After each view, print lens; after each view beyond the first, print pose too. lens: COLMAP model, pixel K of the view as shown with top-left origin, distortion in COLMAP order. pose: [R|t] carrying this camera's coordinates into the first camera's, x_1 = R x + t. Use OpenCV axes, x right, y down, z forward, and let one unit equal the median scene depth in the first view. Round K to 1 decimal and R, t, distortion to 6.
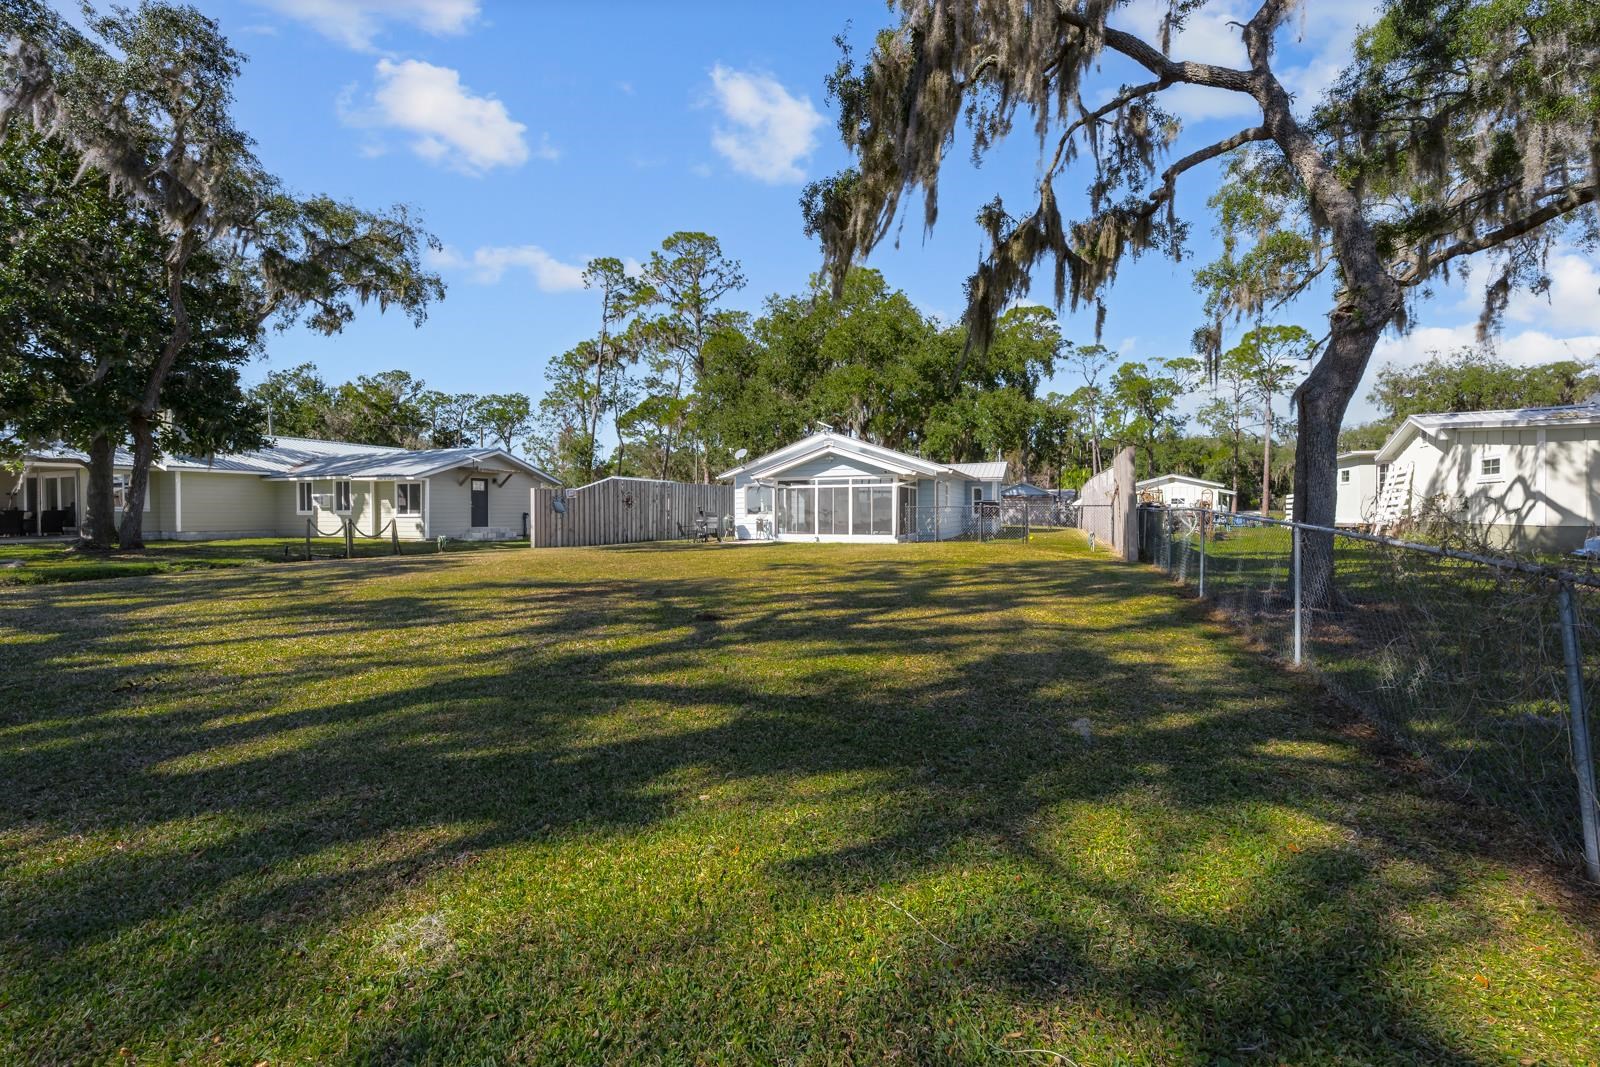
lens RADIAL K [[629.0, 0, 805.9], [0, 629.0, 522.0], [0, 0, 1]] dist [0.000836, -0.000221]
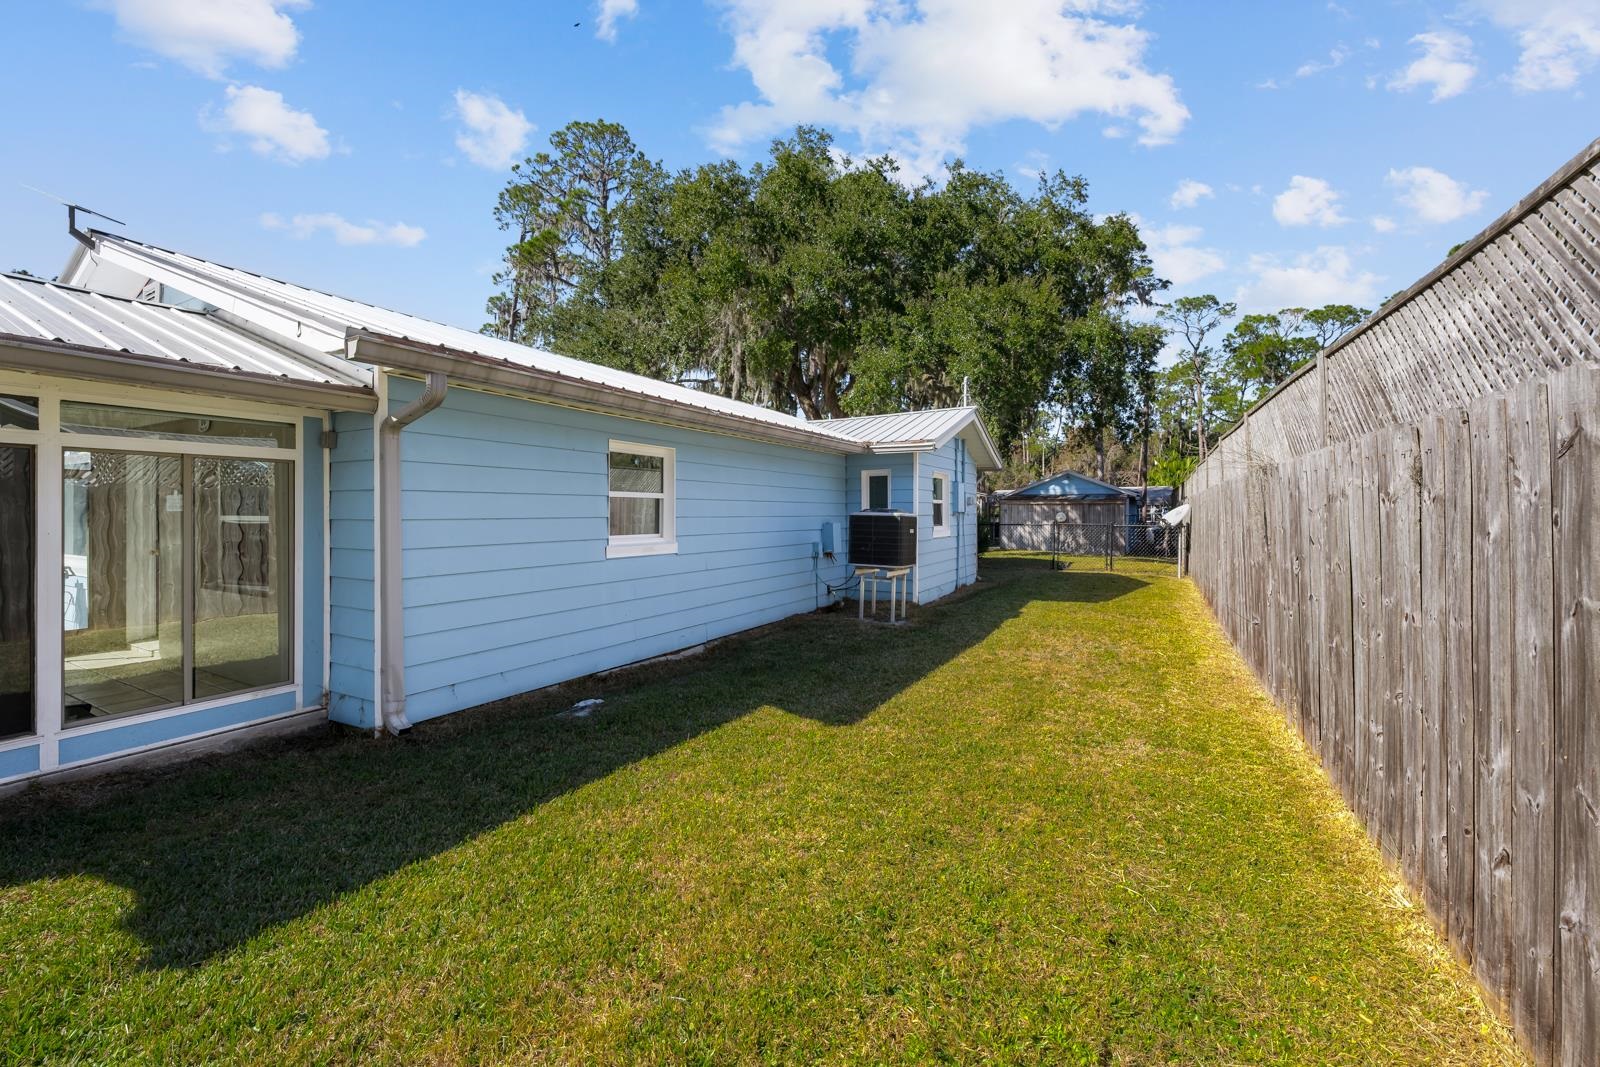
lens RADIAL K [[629.0, 0, 798.1], [0, 629.0, 515.0], [0, 0, 1]] dist [0.000836, -0.000221]
pose [[0.990930, 0.005624, -0.134260, 0.174915], [-0.007042, 0.999924, -0.010090, -0.017361], [0.134193, 0.010943, 0.990895, 0.404189]]
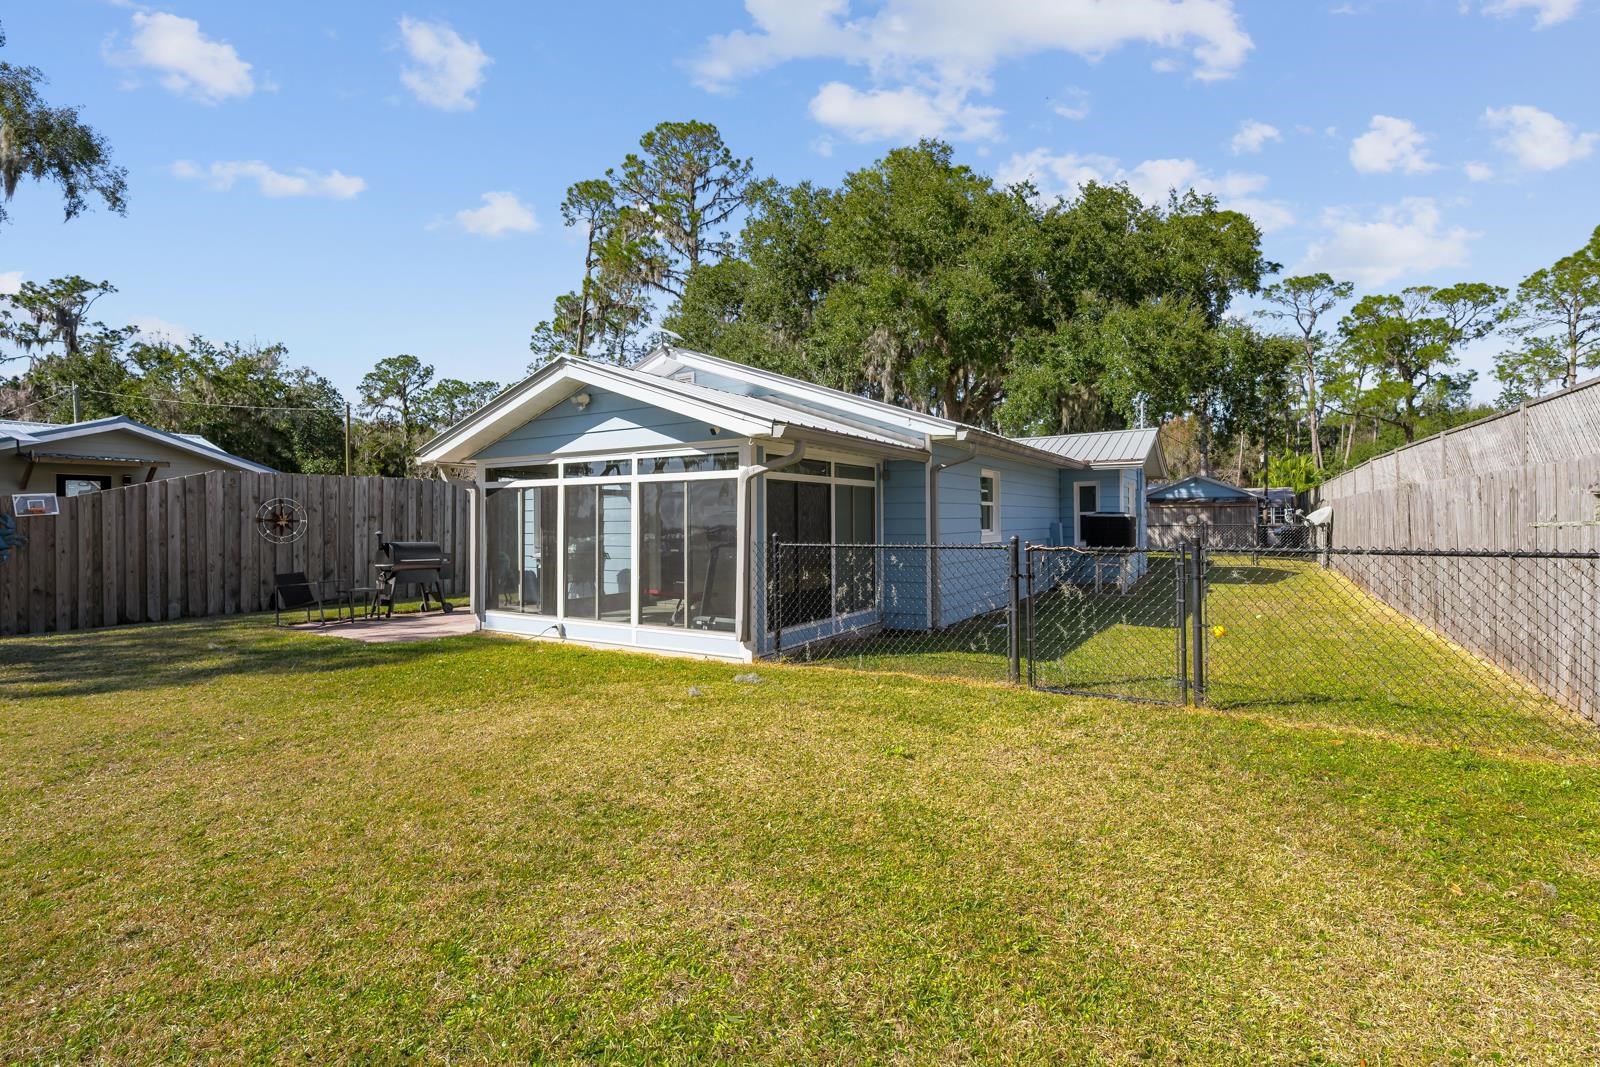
lens RADIAL K [[732.2, 0, 799.5], [0, 732.2, 518.5], [0, 0, 1]] dist [0.002478, 0.000053]
pose [[0.985552, -0.002436, -0.169356, 0.098958], [-0.000253, 0.999874, -0.015850, -0.013357], [0.169374, 0.015664, 0.985427, 0.279335]]
